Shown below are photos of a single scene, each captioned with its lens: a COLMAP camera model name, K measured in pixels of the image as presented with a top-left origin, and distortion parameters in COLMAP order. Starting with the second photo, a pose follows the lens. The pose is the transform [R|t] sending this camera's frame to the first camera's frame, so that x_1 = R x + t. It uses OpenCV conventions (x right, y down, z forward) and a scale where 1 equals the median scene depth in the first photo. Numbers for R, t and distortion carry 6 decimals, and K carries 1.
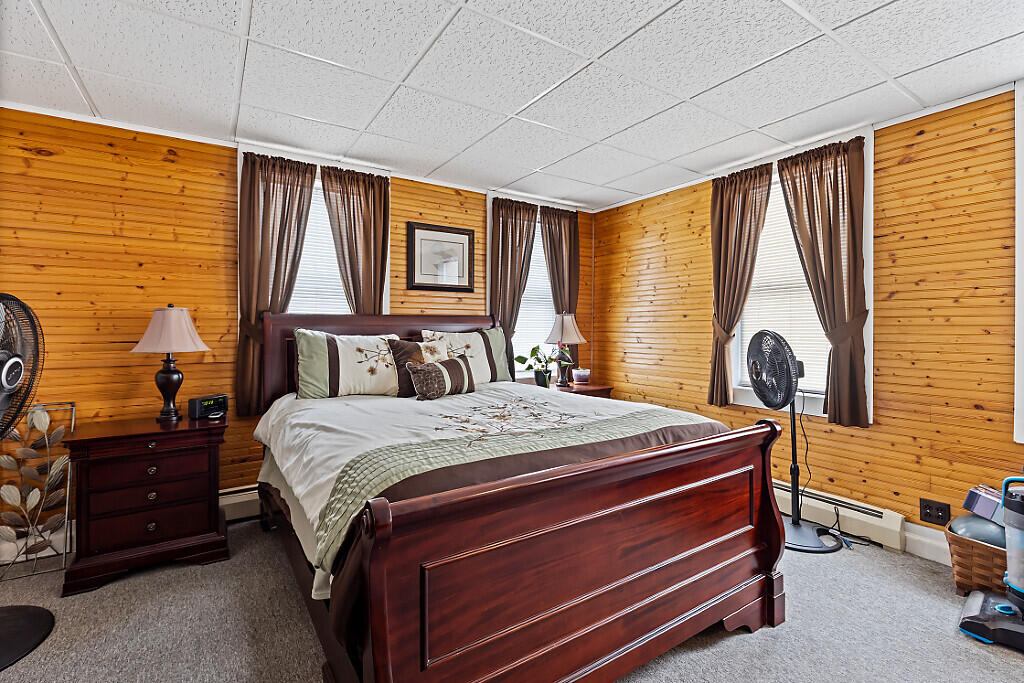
lens RADIAL K [[459.7, 0, 509.4], [0, 459.7, 329.6], [0, 0, 1]] dist [-0.002456, -0.000847]
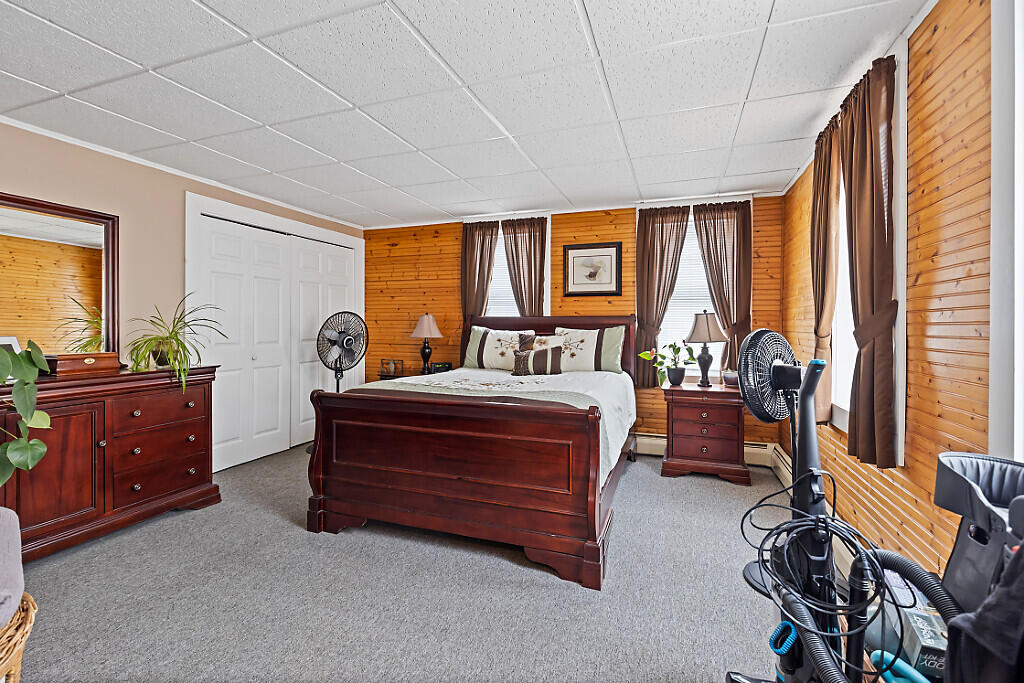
lens RADIAL K [[459.7, 0, 509.4], [0, 459.7, 329.6], [0, 0, 1]] dist [-0.002456, -0.000847]
pose [[0.598175, 0.009098, -0.801314, 0.845419], [-0.009282, 0.999947, 0.004424, 0.002350], [0.801312, 0.004791, 0.598228, 0.100928]]
